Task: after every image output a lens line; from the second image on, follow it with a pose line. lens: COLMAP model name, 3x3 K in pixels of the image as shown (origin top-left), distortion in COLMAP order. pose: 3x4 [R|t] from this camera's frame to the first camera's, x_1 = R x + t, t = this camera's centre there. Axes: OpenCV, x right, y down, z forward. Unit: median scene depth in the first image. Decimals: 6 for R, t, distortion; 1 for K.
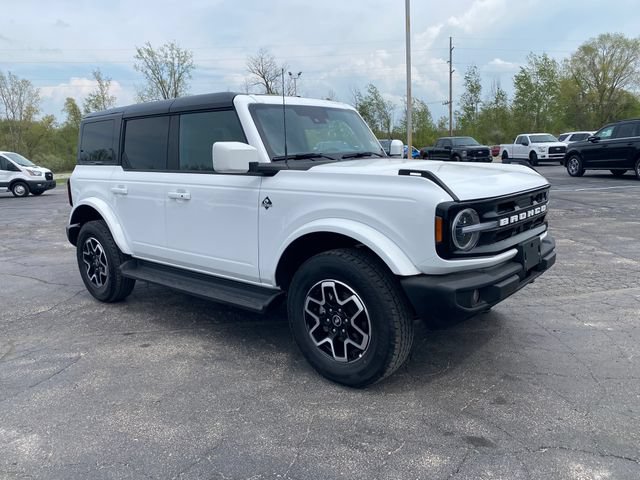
lens RADIAL K [[482.3, 0, 315.3], [0, 482.3, 237.7], [0, 0, 1]] dist [0.027581, -0.026912]
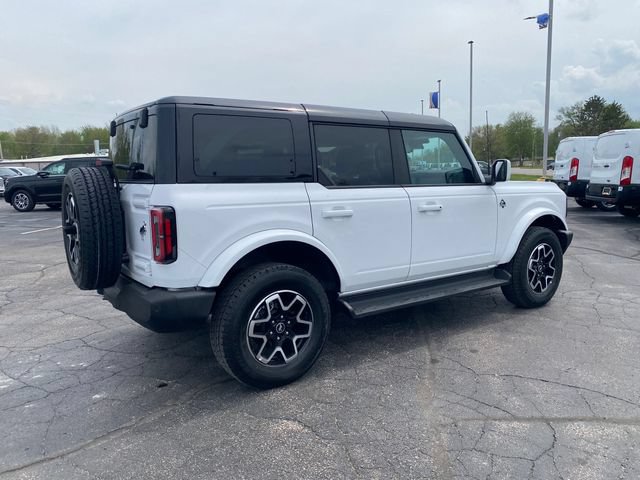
lens RADIAL K [[482.3, 0, 320.6], [0, 482.3, 234.7], [0, 0, 1]] dist [0.027581, -0.026912]
pose [[0.268209, -0.096457, 0.958520, -1.275310], [0.178624, 0.982701, 0.048909, -0.116234], [-0.946656, 0.158097, 0.280799, 0.895745]]
